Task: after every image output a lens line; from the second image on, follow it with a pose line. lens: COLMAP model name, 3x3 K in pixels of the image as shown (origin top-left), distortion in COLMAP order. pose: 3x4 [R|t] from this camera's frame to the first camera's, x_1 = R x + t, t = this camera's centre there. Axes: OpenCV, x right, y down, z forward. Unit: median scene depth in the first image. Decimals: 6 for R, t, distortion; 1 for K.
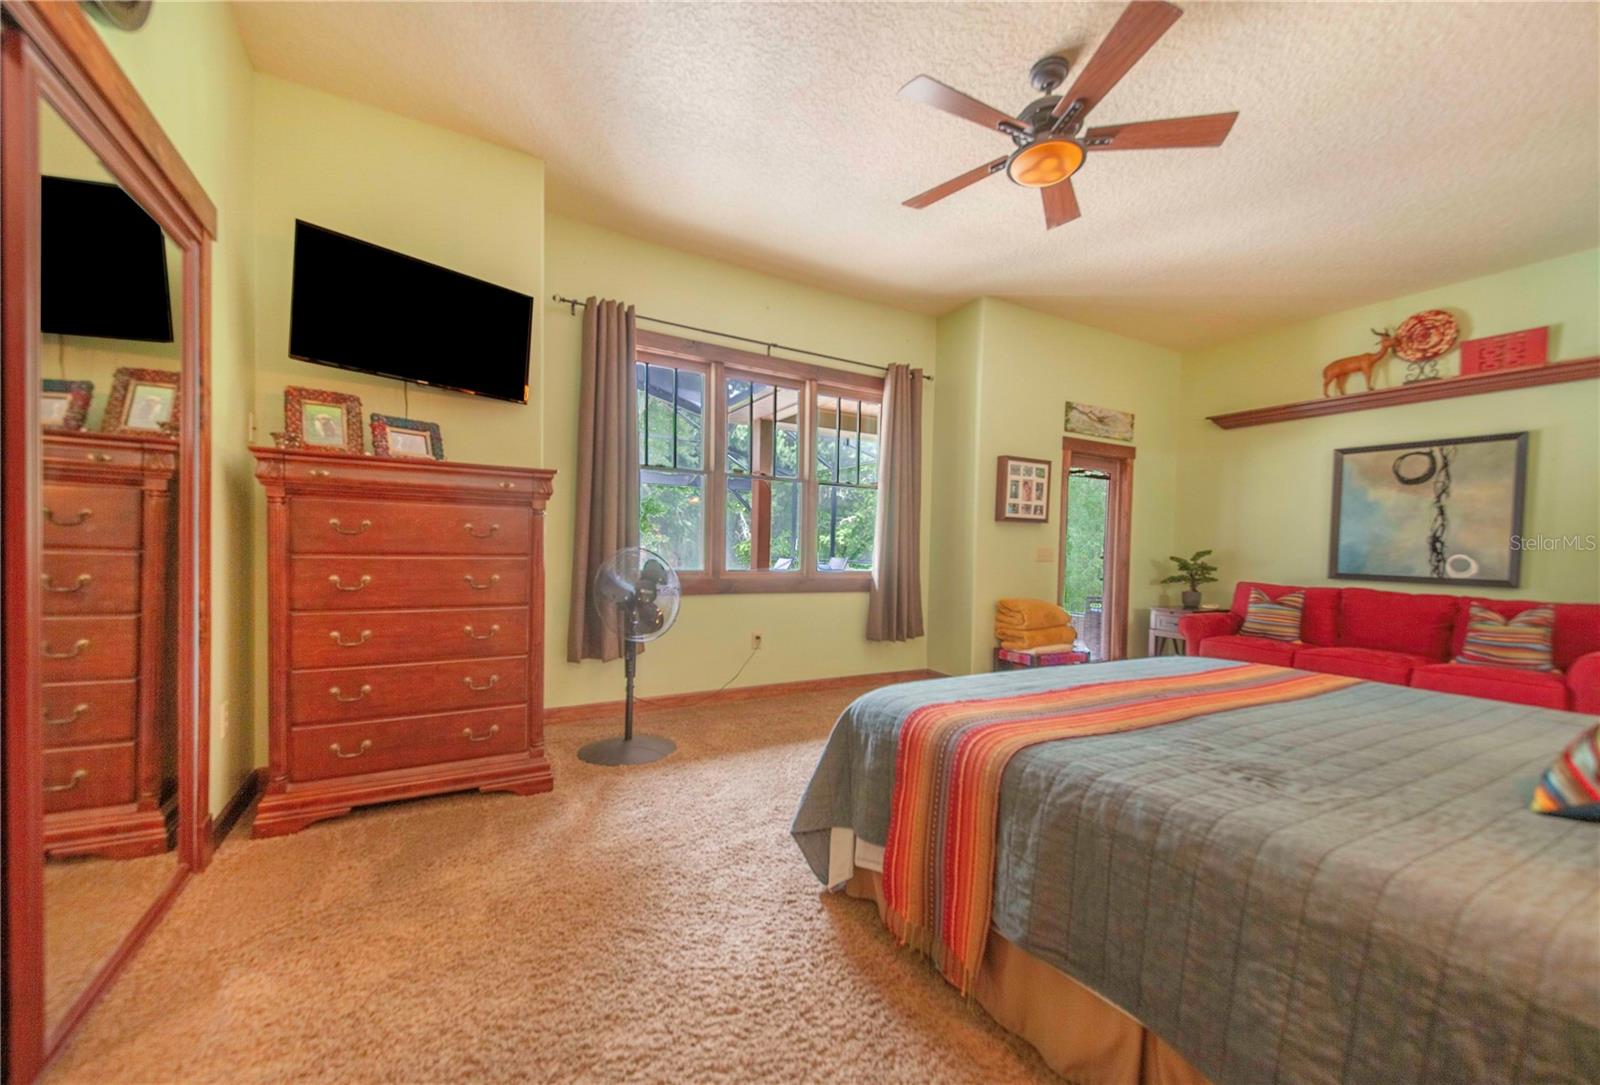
lens RADIAL K [[631.7, 0, 804.2], [0, 631.7, 539.1], [0, 0, 1]] dist [-0.003934, -0.000387]
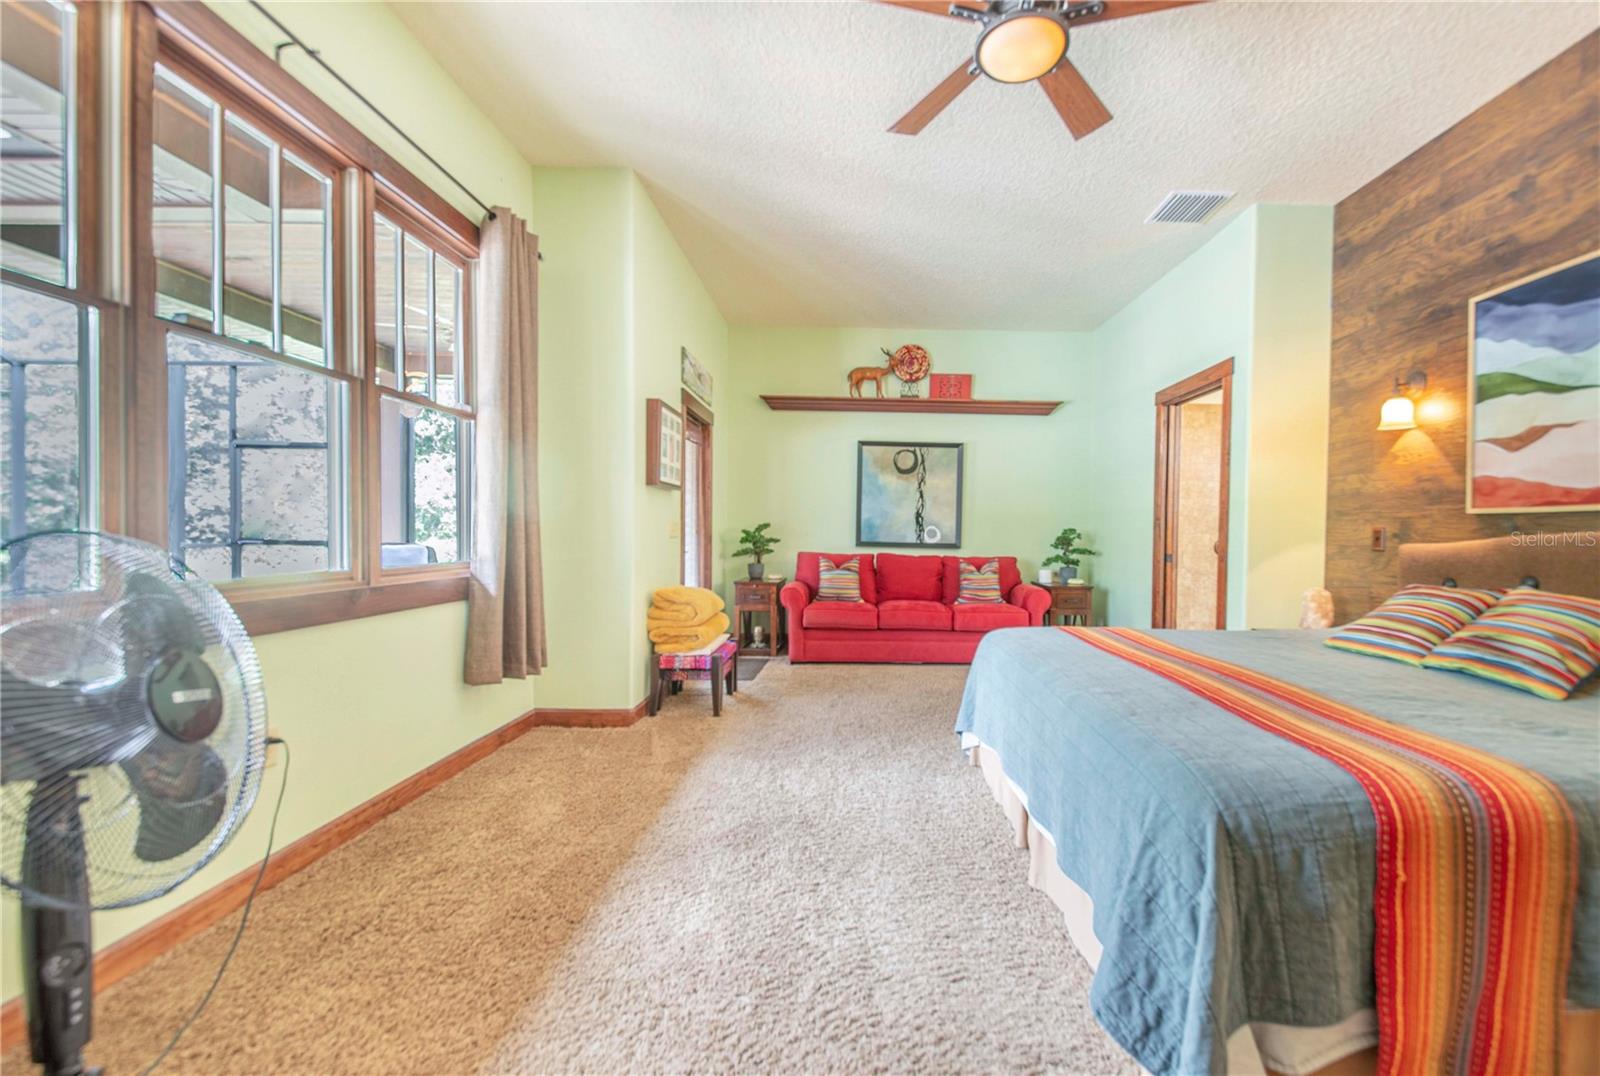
lens RADIAL K [[625.0, 0, 800.0], [0, 625.0, 544.0], [0, 0, 1]] dist [-0.000589, -0.000613]
pose [[0.462957, -0.036785, 0.885617, -0.306418], [-0.015206, 0.998662, 0.049429, -0.000272], [-0.886250, -0.036350, 0.461778, 0.562994]]
